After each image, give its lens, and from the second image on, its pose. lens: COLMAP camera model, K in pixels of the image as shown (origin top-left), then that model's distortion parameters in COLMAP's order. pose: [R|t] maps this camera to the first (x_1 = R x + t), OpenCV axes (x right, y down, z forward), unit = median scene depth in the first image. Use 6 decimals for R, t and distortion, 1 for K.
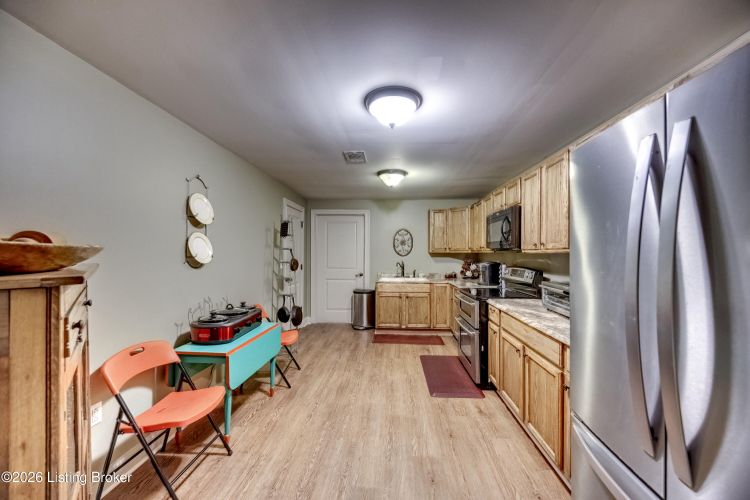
lens RADIAL K [[294.1, 0, 371.2], [0, 294.1, 253.1], [0, 0, 1]] dist [0.000379, 0.000107]
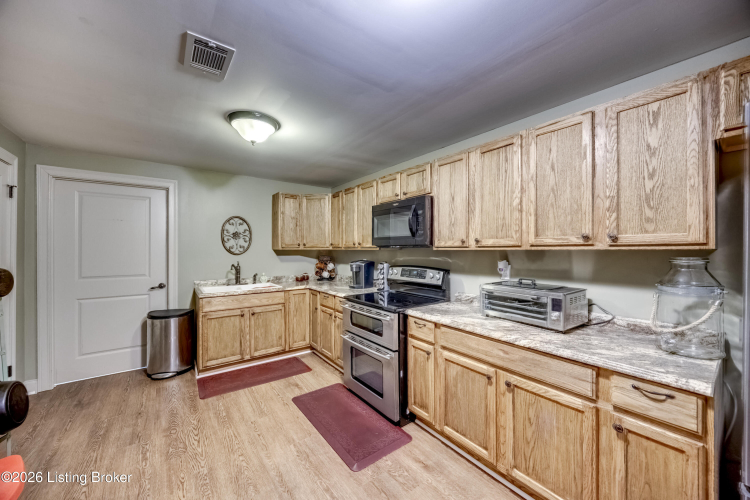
lens RADIAL K [[286.4, 0, 375.0], [0, 286.4, 250.0], [0, 0, 1]] dist [-0.001059, 0.000371]
pose [[0.754167, -0.005963, 0.656656, -0.116461], [0.003006, 0.999980, 0.005629, -0.004770], [-0.656676, -0.002271, 0.754170, 0.332628]]
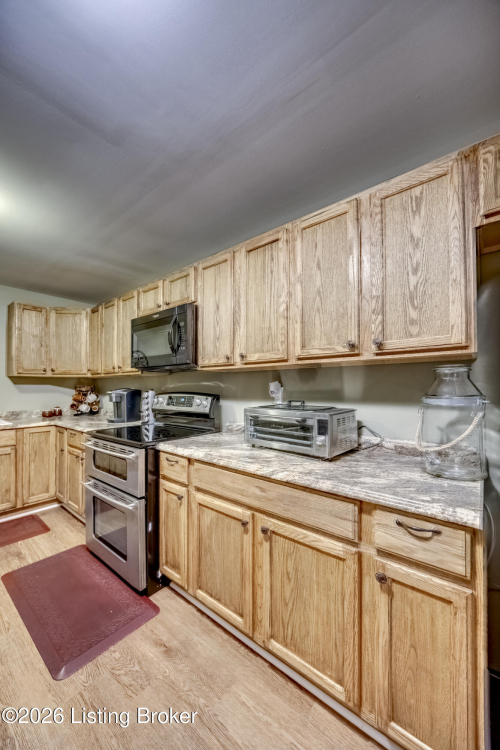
lens RADIAL K [[286.4, 0, 251.3], [0, 286.4, 385.6], [0, 0, 1]] dist [-0.001059, 0.000371]
pose [[0.579480, 0.003413, 0.814979, 0.014158], [0.003293, 0.999973, -0.006529, 0.027463], [-0.814979, 0.006467, 0.579454, 0.340952]]
